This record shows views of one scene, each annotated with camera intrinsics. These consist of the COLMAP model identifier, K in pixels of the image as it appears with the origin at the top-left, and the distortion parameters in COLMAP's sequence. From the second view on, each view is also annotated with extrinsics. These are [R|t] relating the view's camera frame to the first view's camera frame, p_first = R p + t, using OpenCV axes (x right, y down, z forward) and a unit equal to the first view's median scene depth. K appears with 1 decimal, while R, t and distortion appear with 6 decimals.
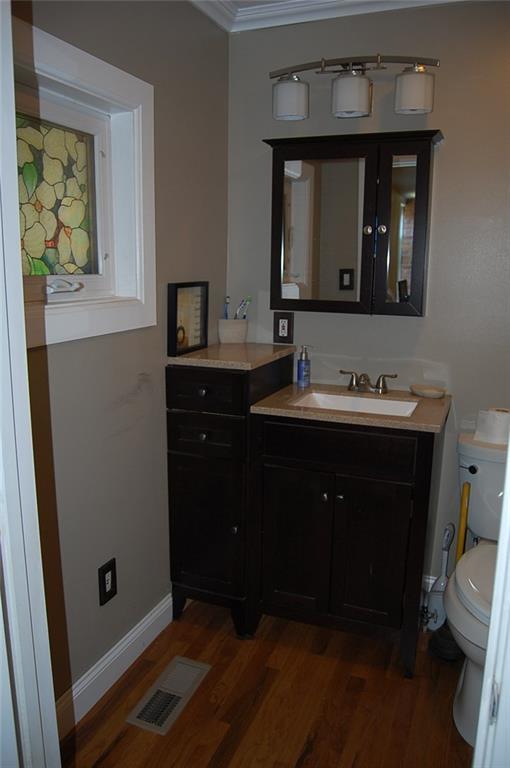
lens RADIAL K [[599.0, 0, 255.0], [0, 599.0, 384.0], [0, 0, 1]] dist [-0.062285, -0.000639]
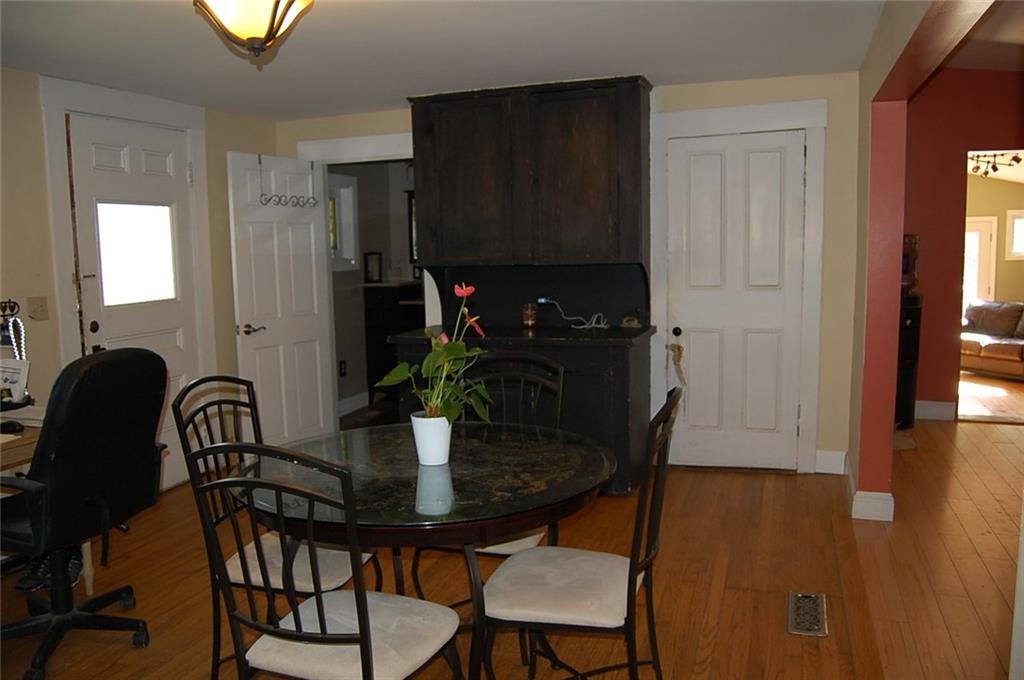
lens RADIAL K [[798.7, 0, 512.0], [0, 798.7, 340.0], [0, 0, 1]] dist [-0.062285, -0.000639]
pose [[0.998324, -0.033204, 0.047404, 0.278187], [0.036743, 0.996442, -0.075848, 0.433153], [-0.044717, 0.077462, 0.995992, -2.134731]]
